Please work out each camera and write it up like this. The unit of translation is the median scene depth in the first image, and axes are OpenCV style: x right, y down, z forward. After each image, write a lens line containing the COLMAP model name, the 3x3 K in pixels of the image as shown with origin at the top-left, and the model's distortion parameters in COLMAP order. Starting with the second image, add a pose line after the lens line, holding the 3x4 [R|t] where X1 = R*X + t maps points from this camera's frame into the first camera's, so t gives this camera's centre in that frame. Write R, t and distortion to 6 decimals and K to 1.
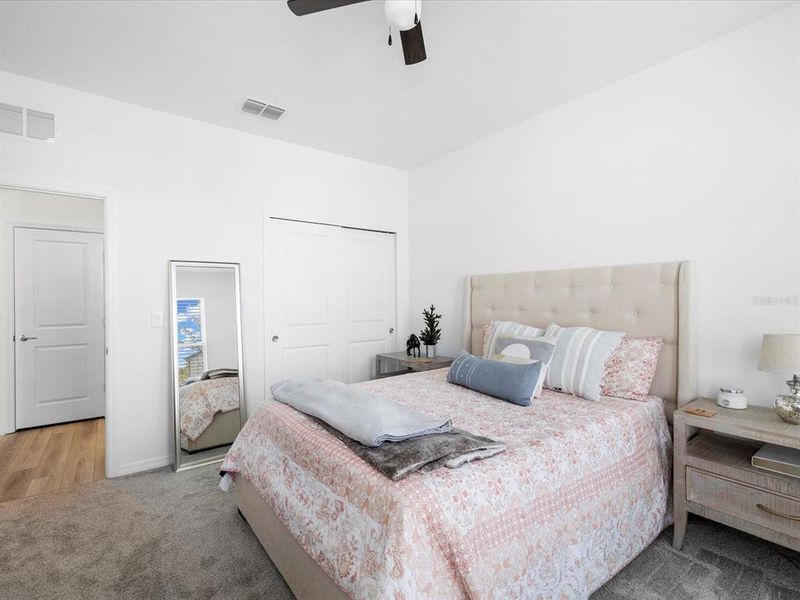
lens RADIAL K [[387.3, 0, 395.8], [0, 387.3, 299.4], [0, 0, 1]] dist [0.001395, 0.000630]
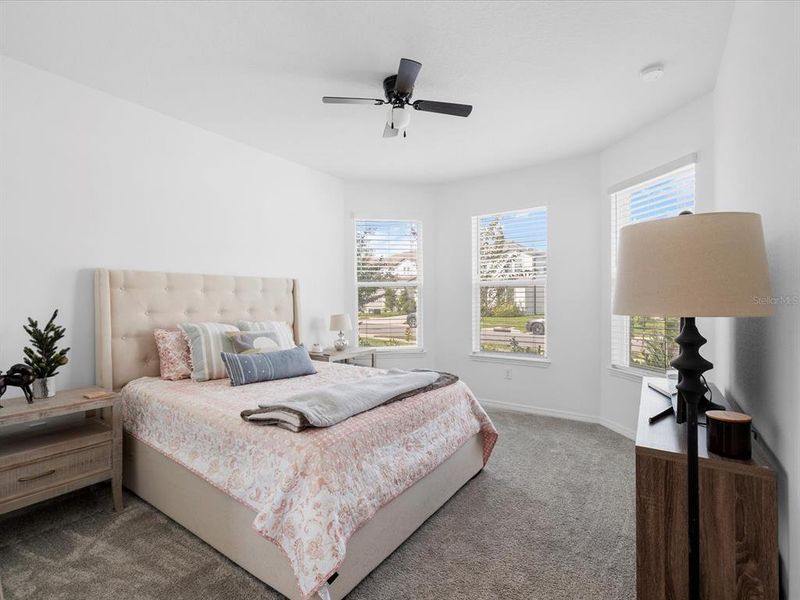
lens RADIAL K [[387.3, 0, 395.8], [0, 387.3, 299.4], [0, 0, 1]] dist [0.001395, 0.000630]
pose [[-0.345576, -0.007641, 0.938359, -0.906343], [-0.001931, 0.999971, 0.007431, -0.016994], [-0.938389, 0.000756, -0.345581, 0.932734]]
